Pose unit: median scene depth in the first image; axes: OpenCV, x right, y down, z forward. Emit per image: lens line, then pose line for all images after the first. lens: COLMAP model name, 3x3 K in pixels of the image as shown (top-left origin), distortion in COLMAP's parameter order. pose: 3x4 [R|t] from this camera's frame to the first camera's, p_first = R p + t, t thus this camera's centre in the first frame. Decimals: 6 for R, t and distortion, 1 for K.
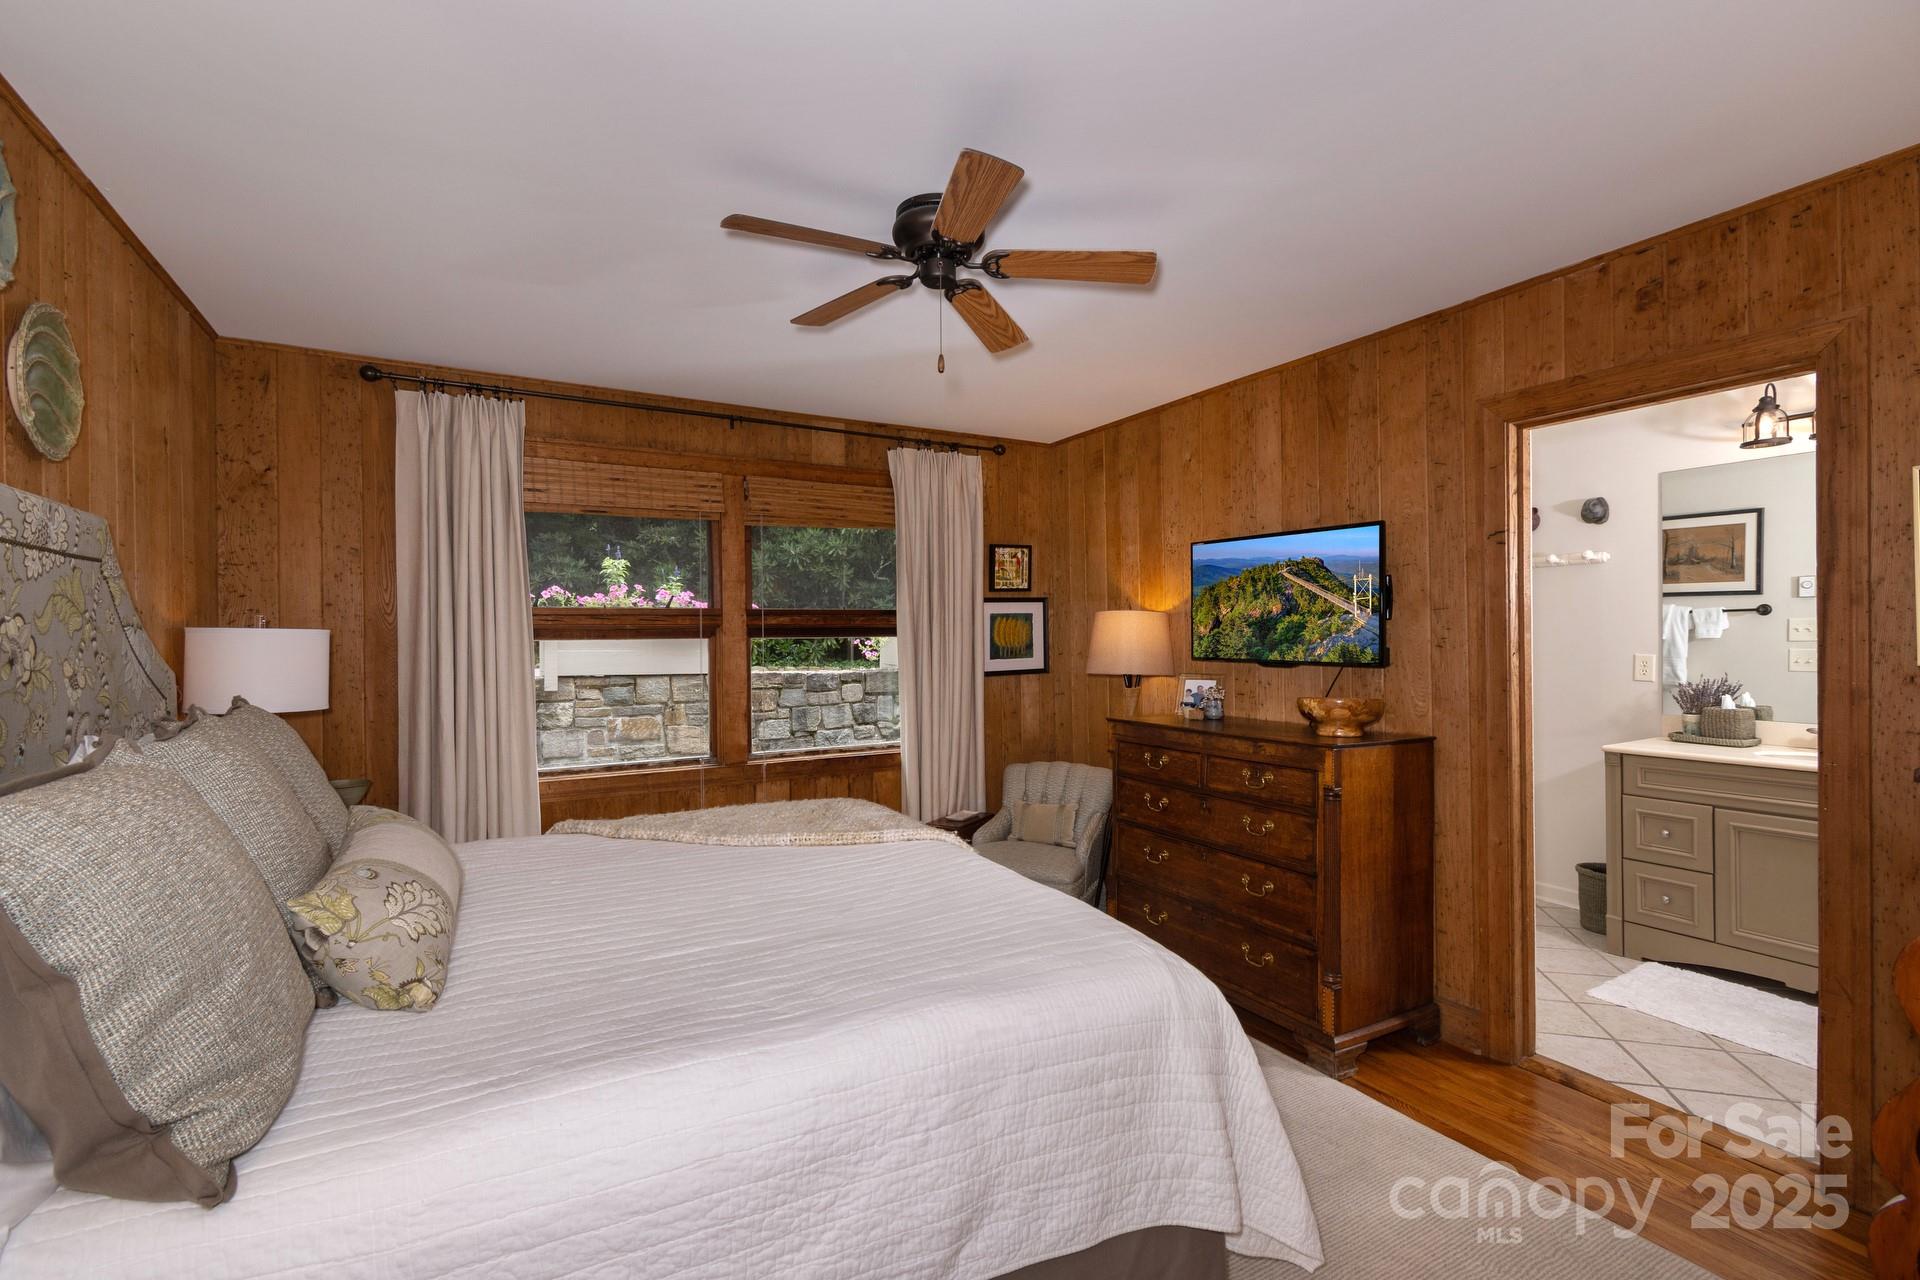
lens RADIAL K [[852.6, 0, 963.8], [0, 852.6, 638.4], [0, 0, 1]] dist [-0.000807, -0.000312]
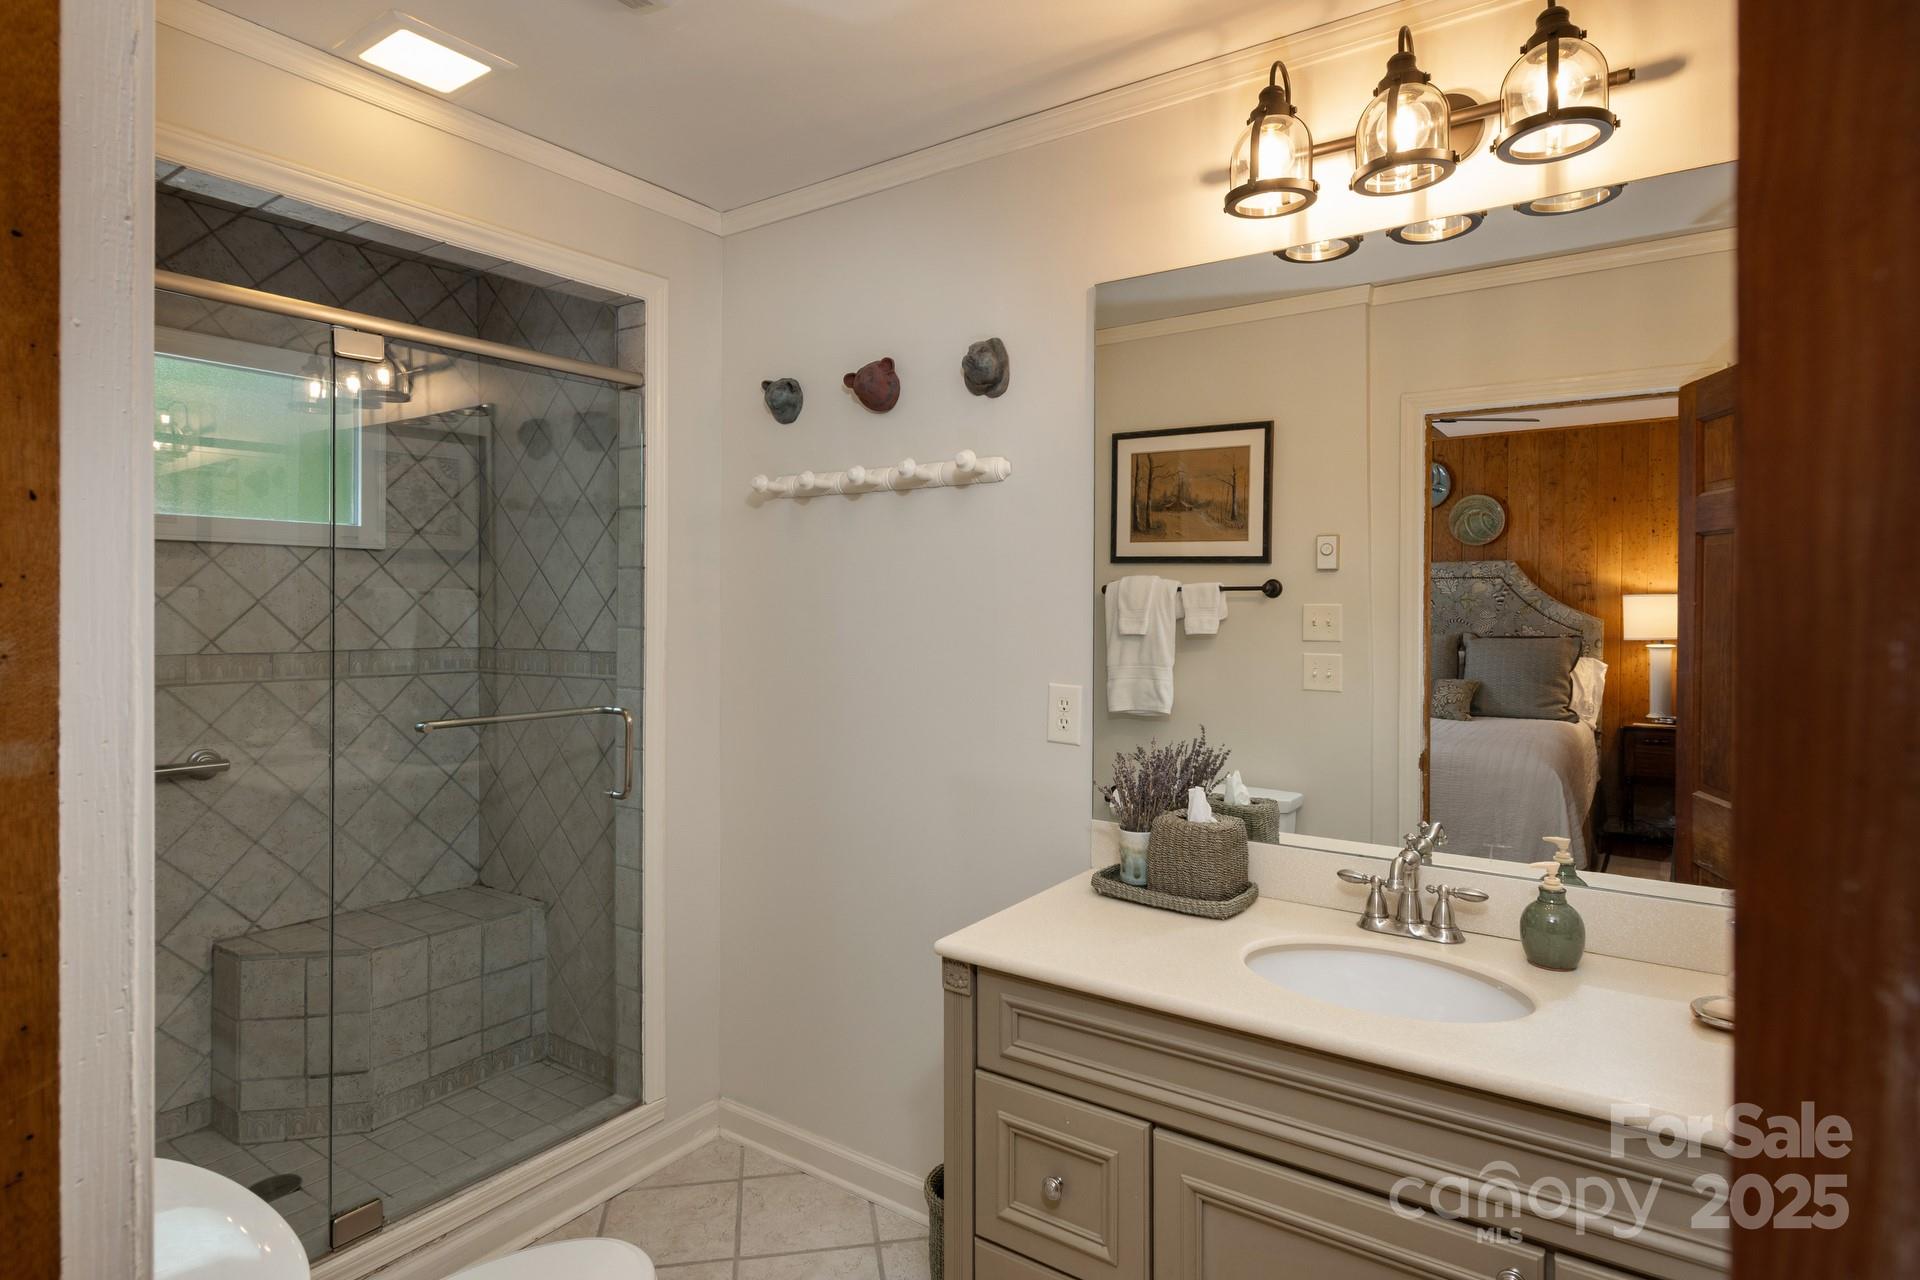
lens RADIAL K [[1017.0, 0, 959.1], [0, 1017.0, 604.3], [0, 0, 1]] dist [0.002681, 0.000113]
pose [[0.901316, 0.010123, 0.433043, 0.551597], [-0.008996, 0.999949, -0.004650, -0.022101], [-0.433068, 0.000296, 0.901361, 0.575734]]
